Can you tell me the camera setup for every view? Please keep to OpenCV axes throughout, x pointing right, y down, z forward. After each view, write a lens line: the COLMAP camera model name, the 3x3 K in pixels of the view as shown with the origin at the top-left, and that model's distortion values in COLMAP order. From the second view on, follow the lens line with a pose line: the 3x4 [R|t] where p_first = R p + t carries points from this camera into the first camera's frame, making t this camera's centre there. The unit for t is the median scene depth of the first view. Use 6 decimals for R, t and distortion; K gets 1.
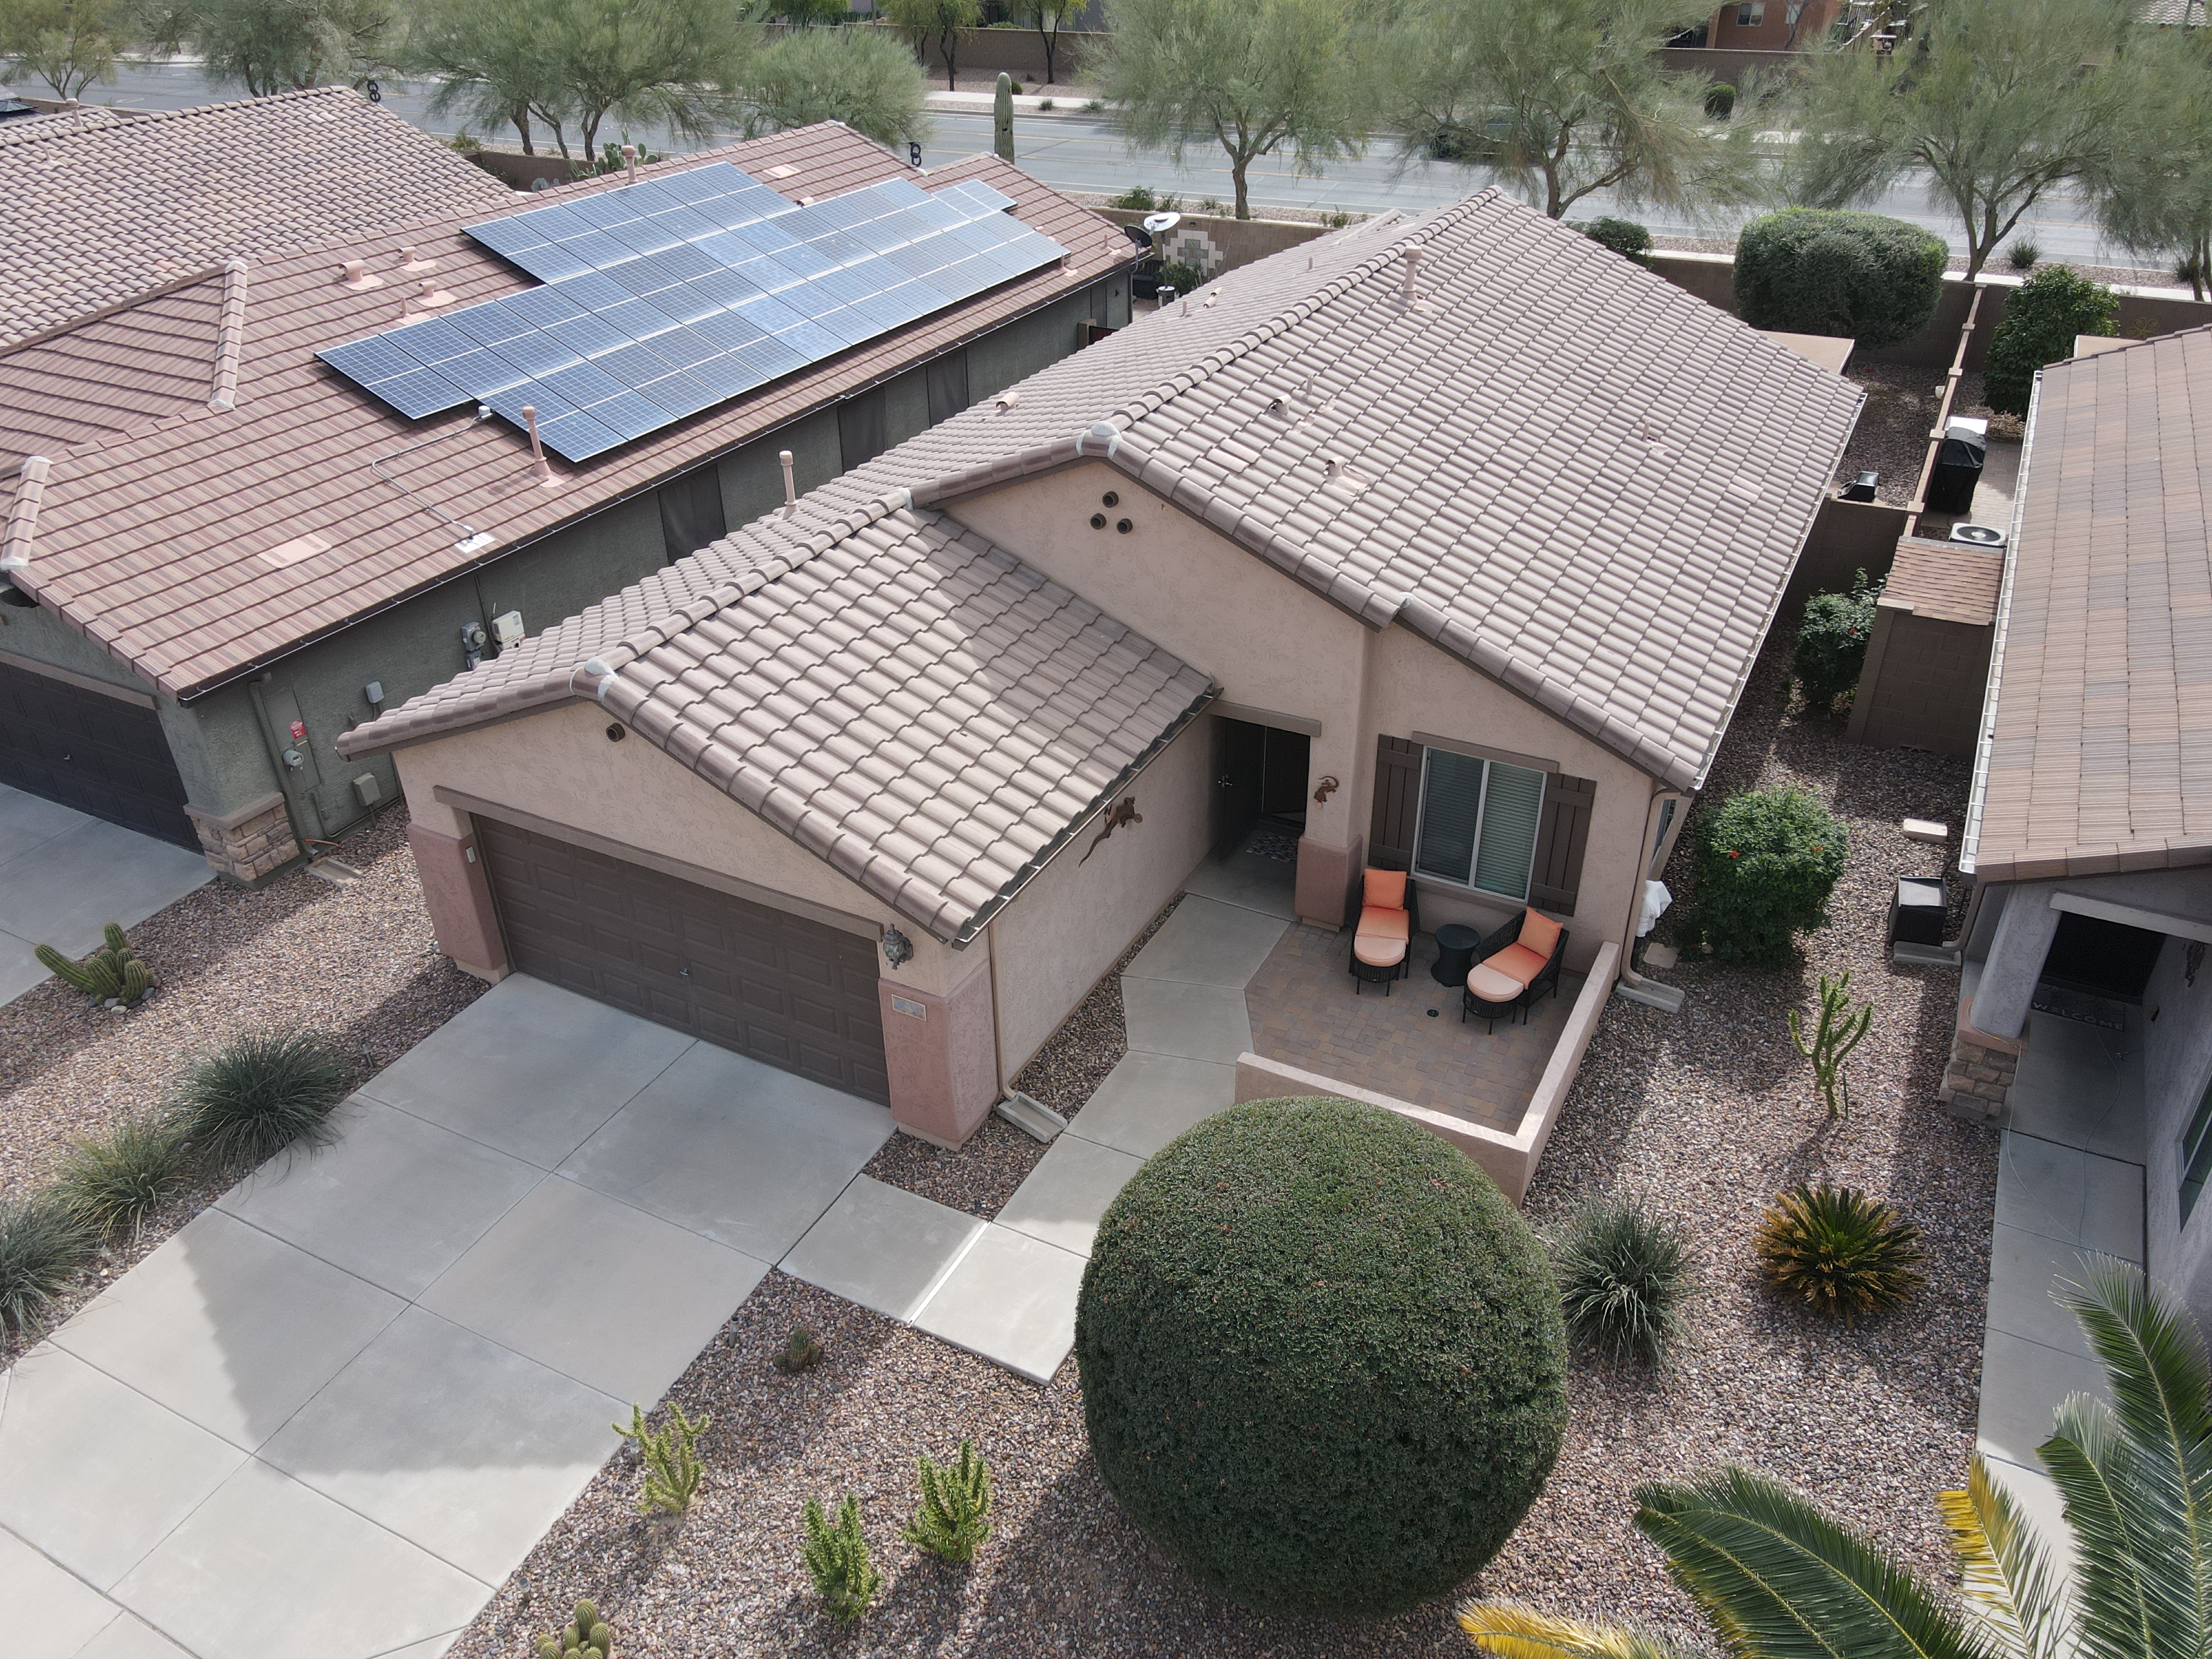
lens RADIAL K [[1607.8, 0, 1102.5], [0, 1607.8, 834.8], [0, 0, 1]] dist [0.014292, 0.003764]
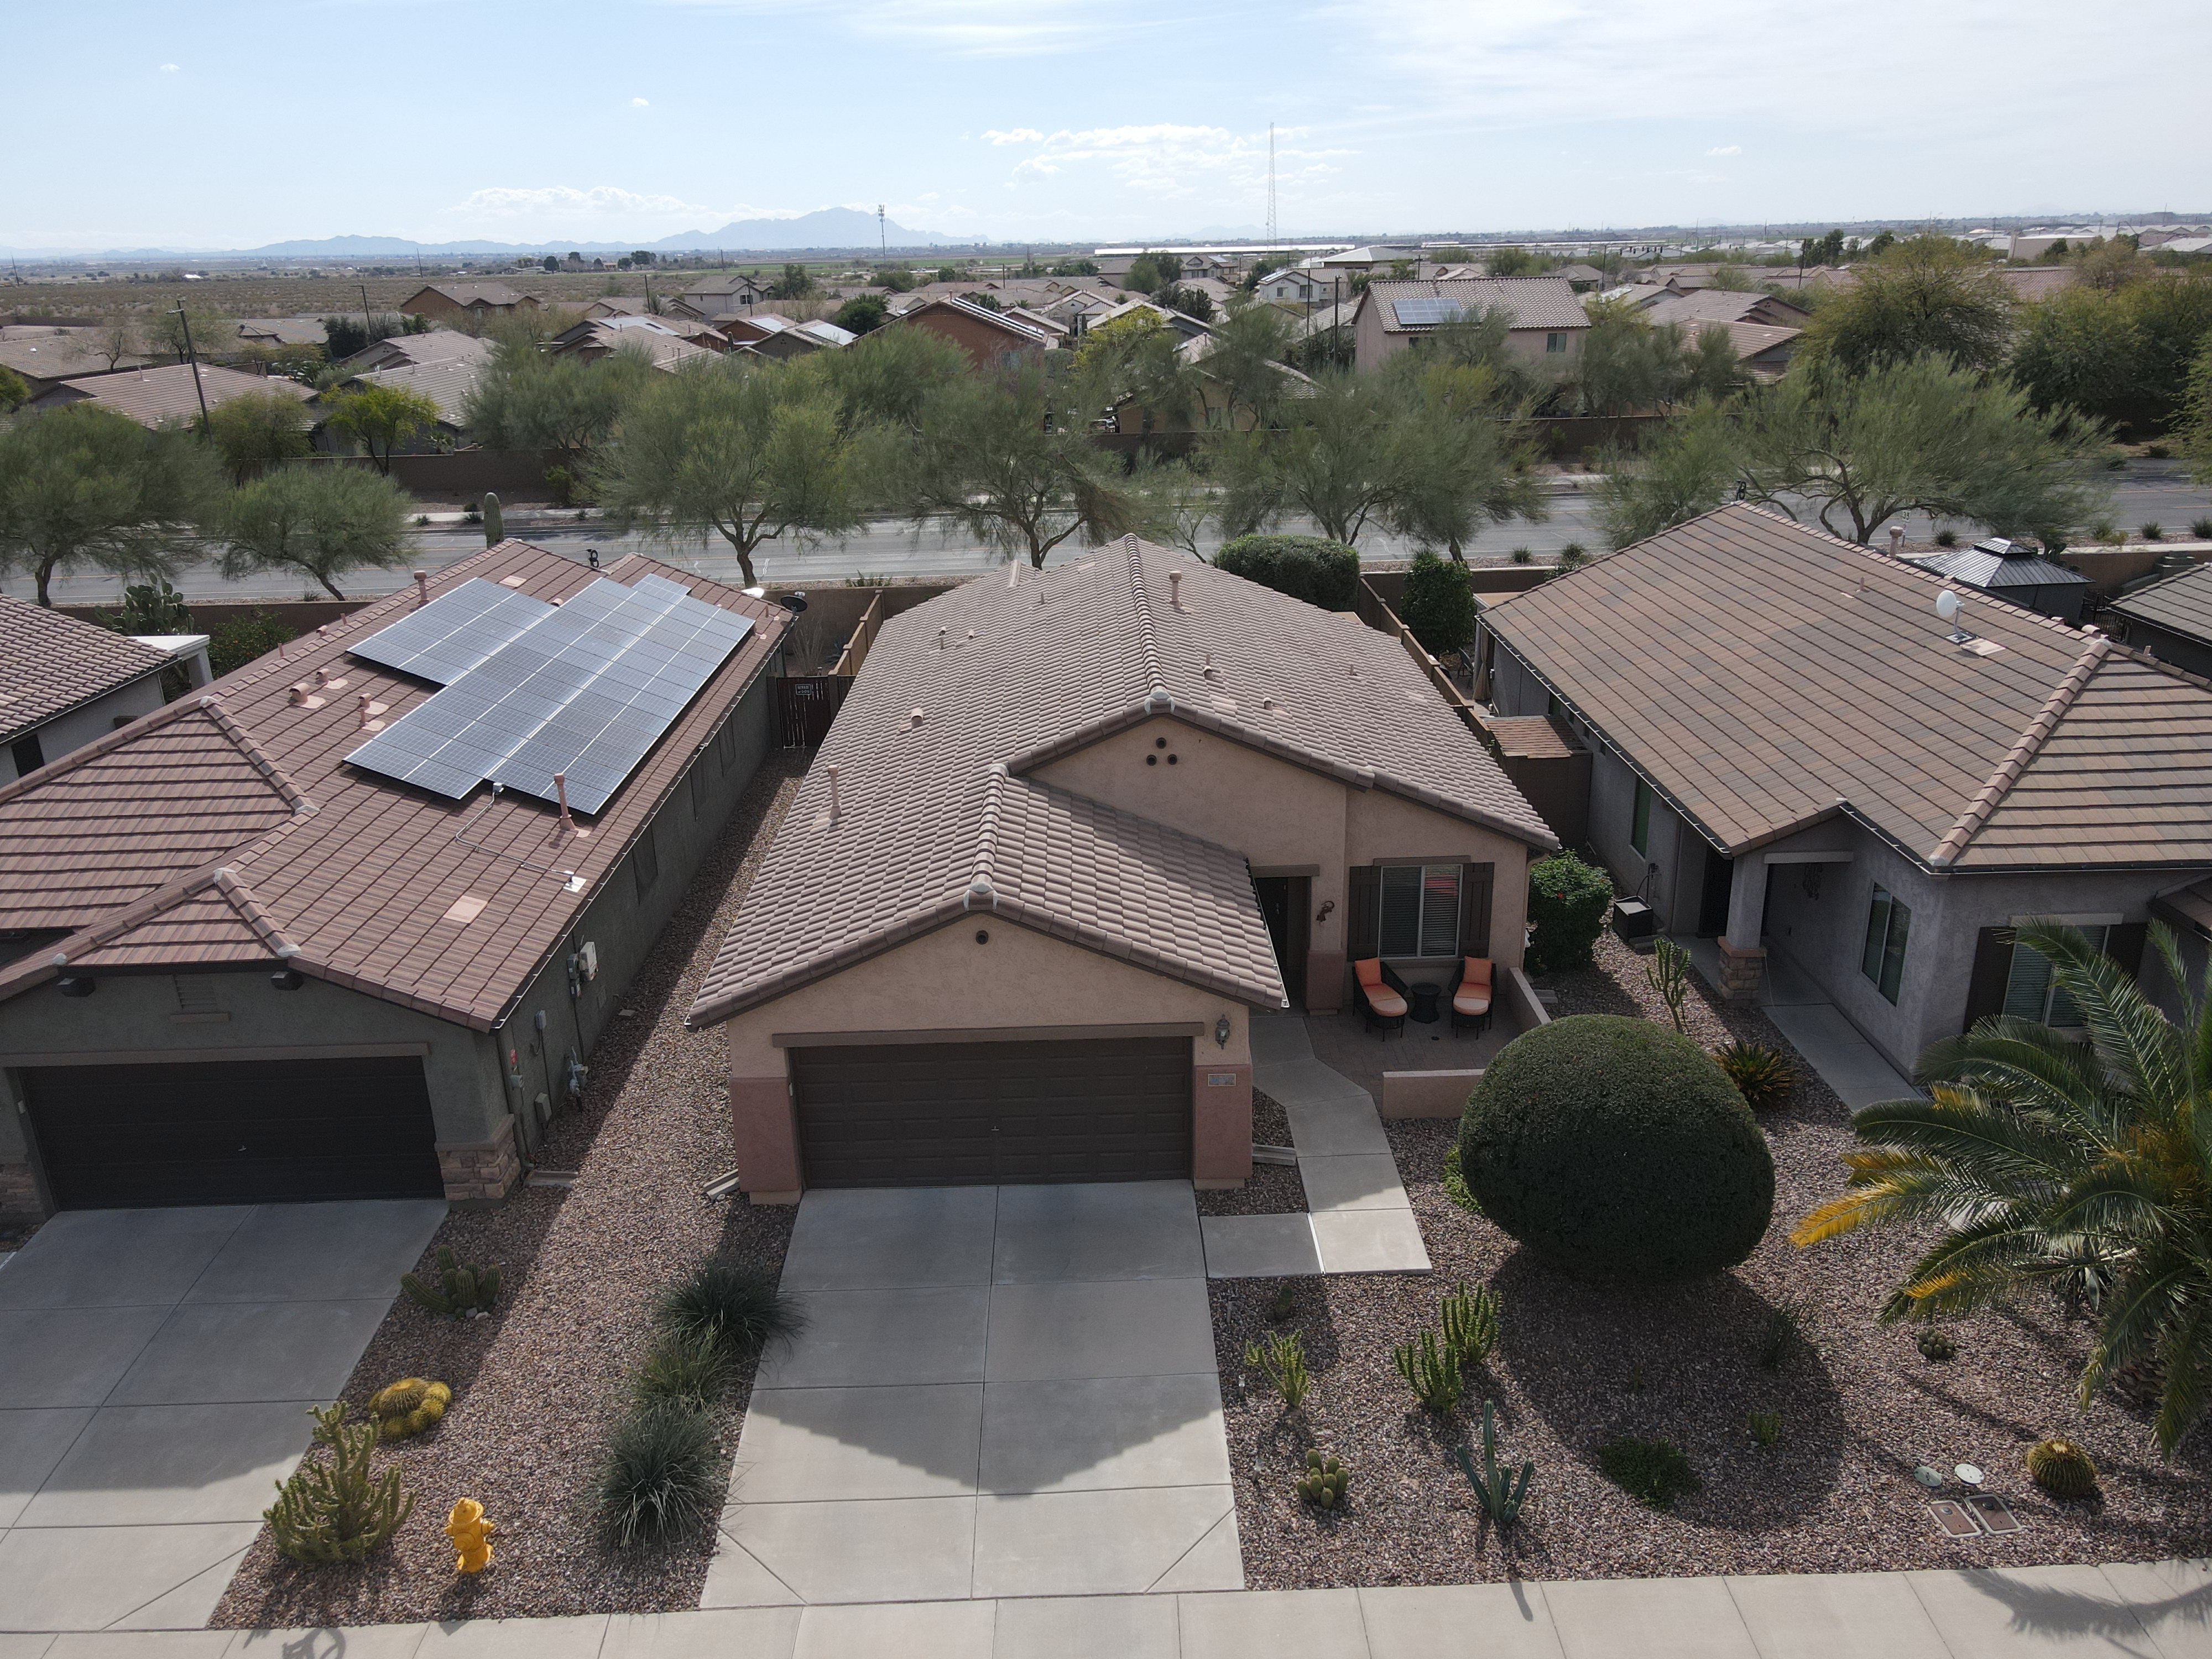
lens RADIAL K [[1607.8, 0, 1117.2], [0, 1607.8, 818.7], [0, 0, 1]] dist [0.014292, 0.003764]
pose [[0.876049, -0.168319, 0.451893, -0.681406], [0.264336, 0.951388, -0.158077, 0.074071], [-0.403318, 0.257935, 0.877955, -0.235816]]
